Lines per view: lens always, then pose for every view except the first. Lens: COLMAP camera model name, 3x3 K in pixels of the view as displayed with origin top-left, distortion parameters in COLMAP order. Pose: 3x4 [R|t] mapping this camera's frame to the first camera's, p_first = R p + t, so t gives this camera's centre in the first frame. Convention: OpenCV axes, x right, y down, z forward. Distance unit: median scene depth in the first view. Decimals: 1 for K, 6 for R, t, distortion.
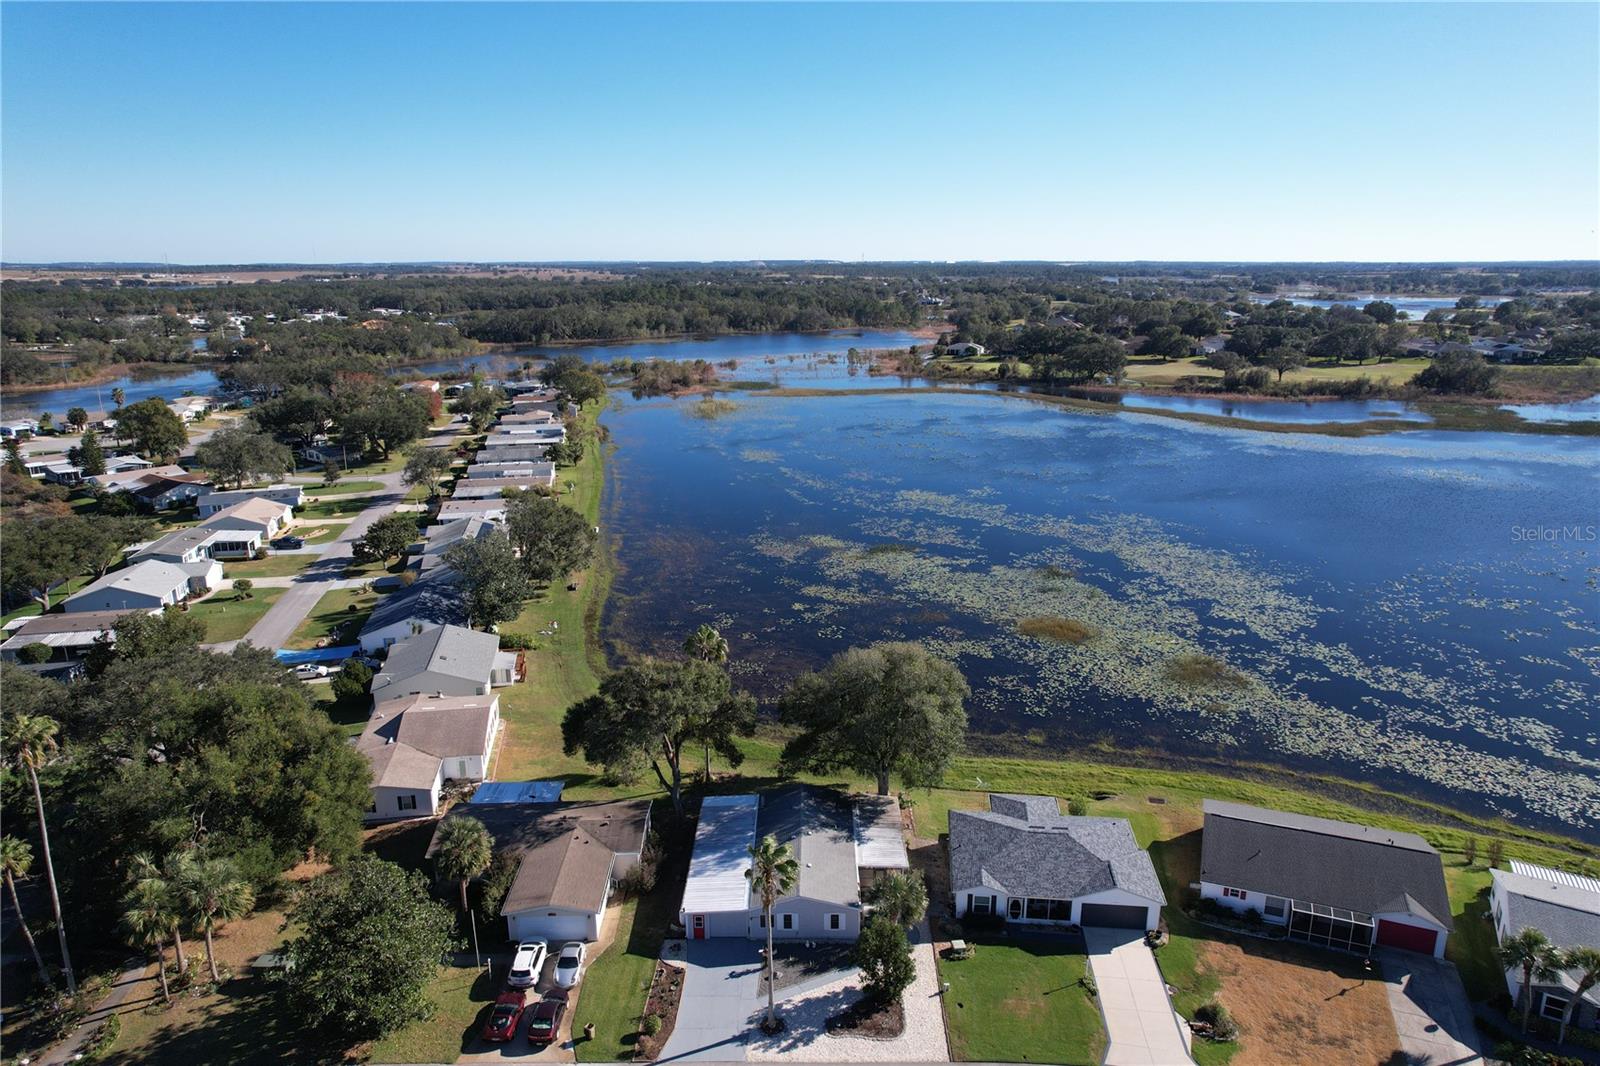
lens RADIAL K [[991.9, 0, 800.0], [0, 991.9, 533.0], [0, 0, 1]] dist [-0.003862, 0.003183]
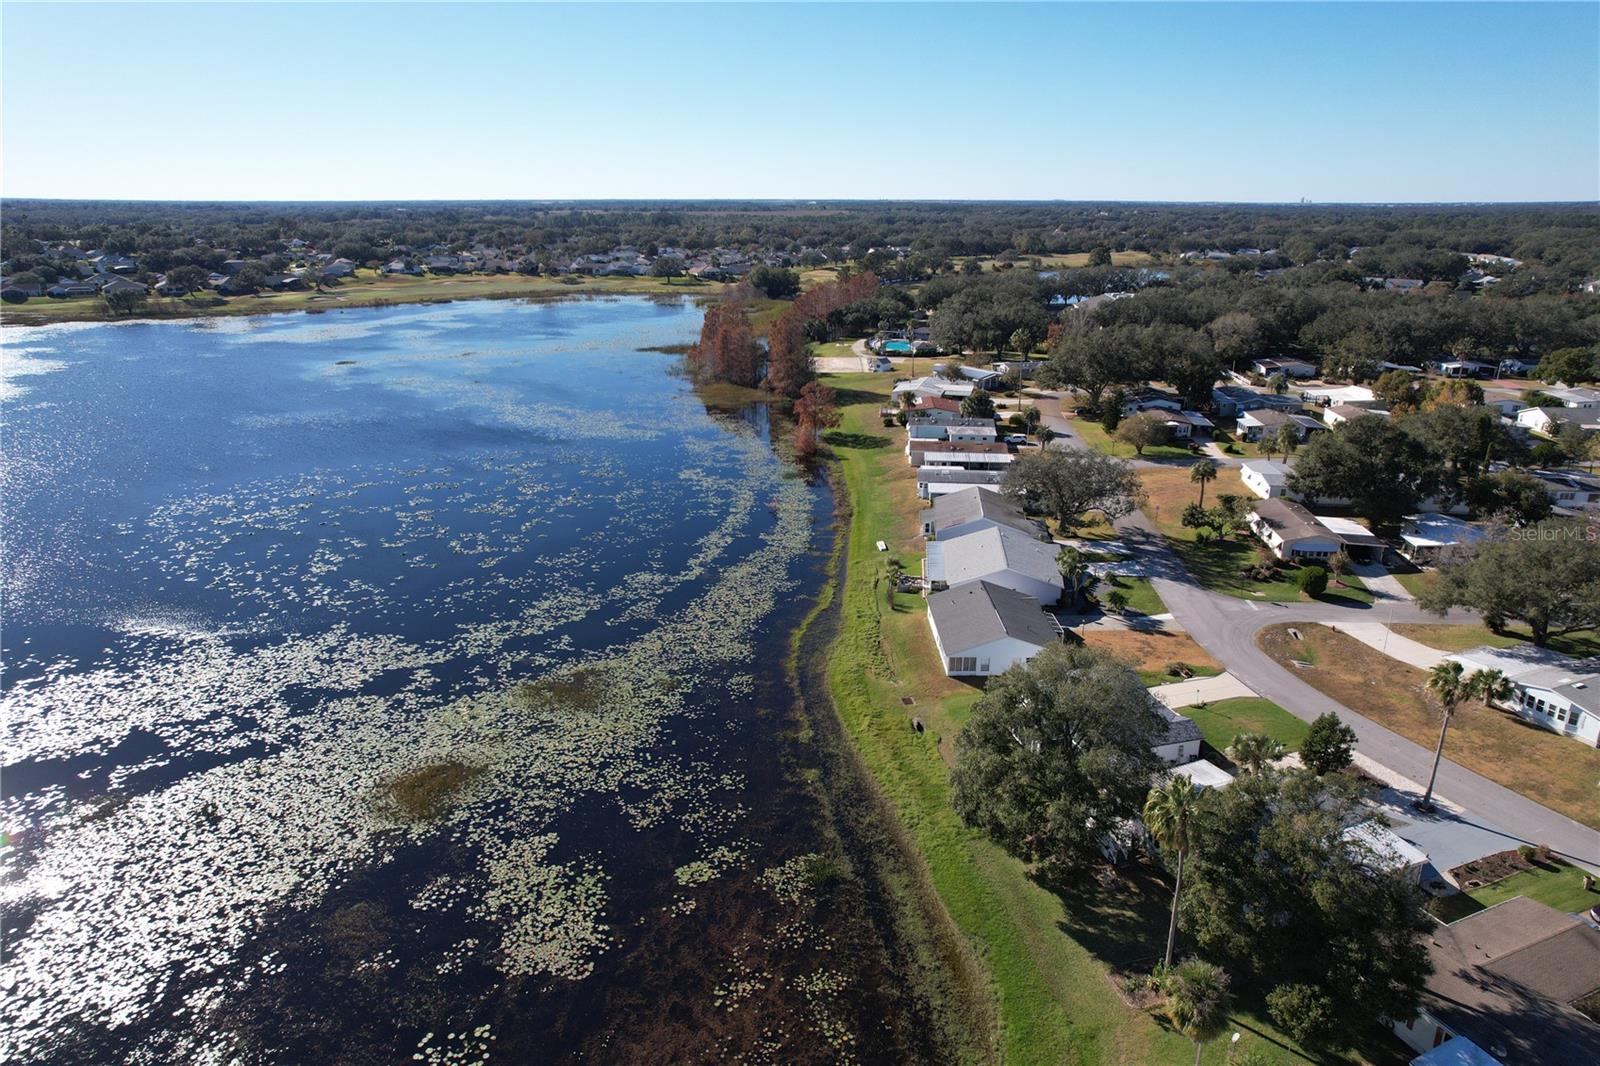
lens RADIAL K [[991.9, 0, 800.0], [0, 991.9, 533.0], [0, 0, 1]] dist [-0.003862, 0.003183]
pose [[-0.366749, -0.297714, 0.881397, -0.727793], [0.245057, 0.883039, 0.400237, -0.509874], [-0.897464, 0.362779, -0.250897, 1.849972]]
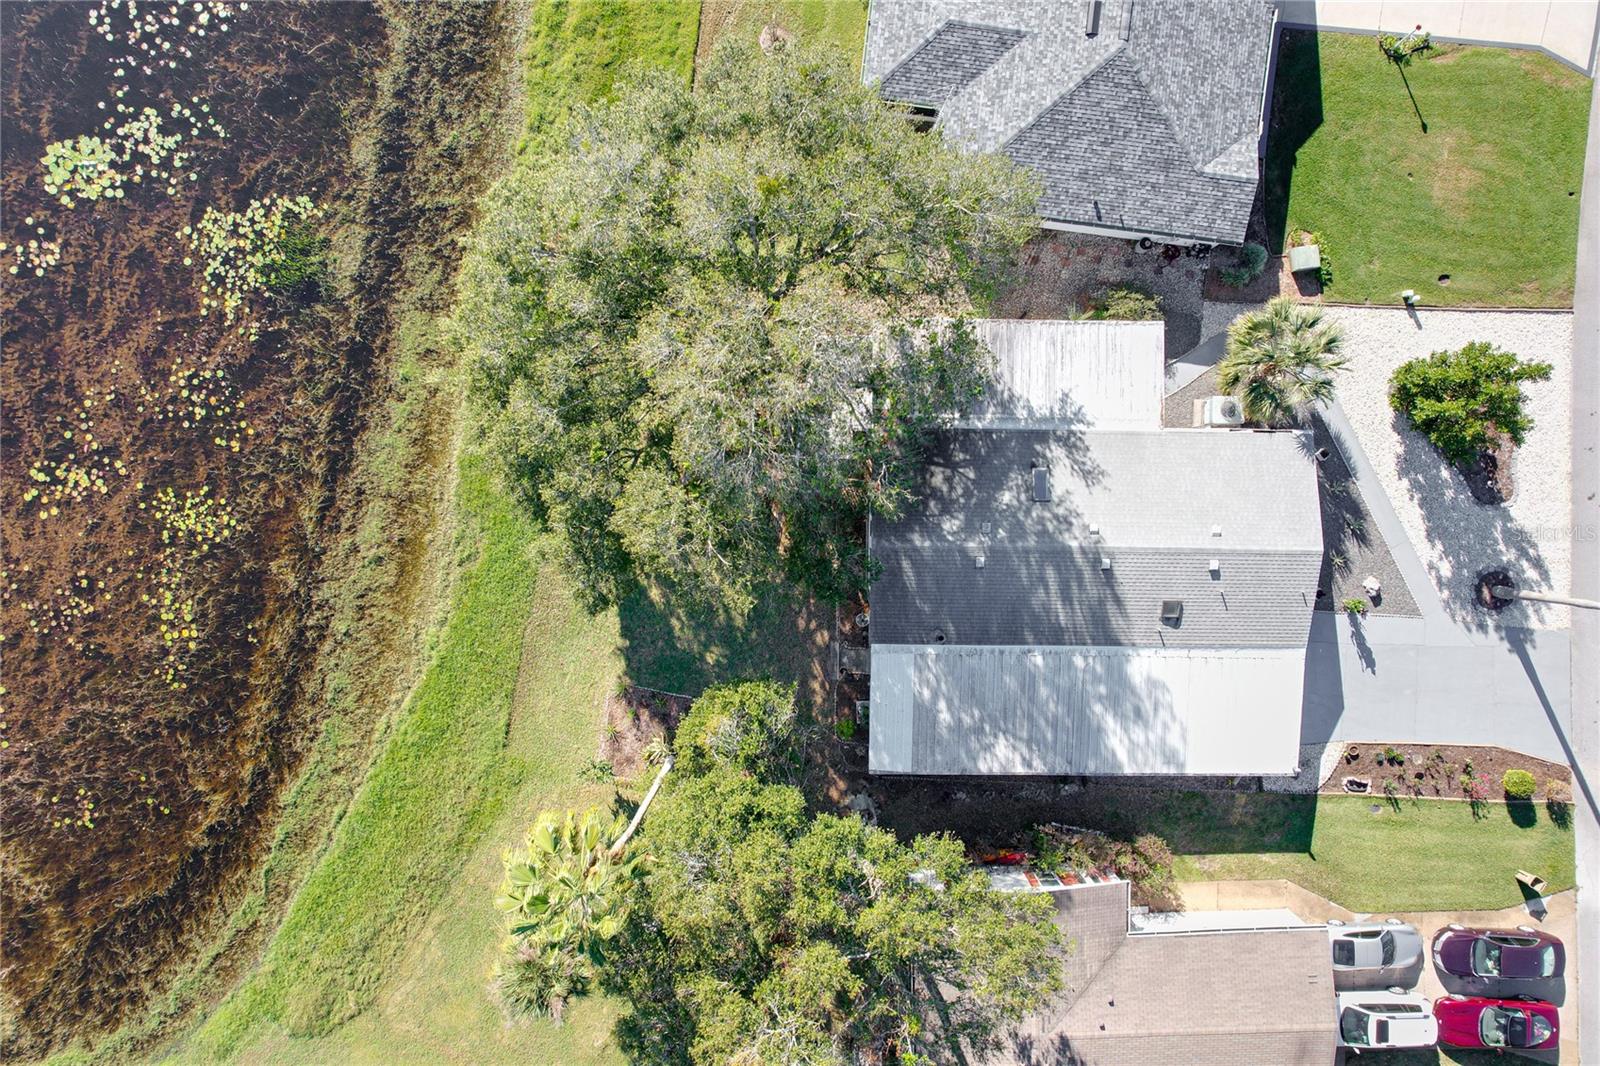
lens RADIAL K [[991.9, 0, 800.0], [0, 991.9, 533.0], [0, 0, 1]] dist [-0.003862, 0.003183]
pose [[0.002312, -0.999251, -0.038626, 0.030226], [0.265668, -0.036624, 0.963369, -0.205497], [-0.964062, -0.012489, 0.265384, 1.203178]]
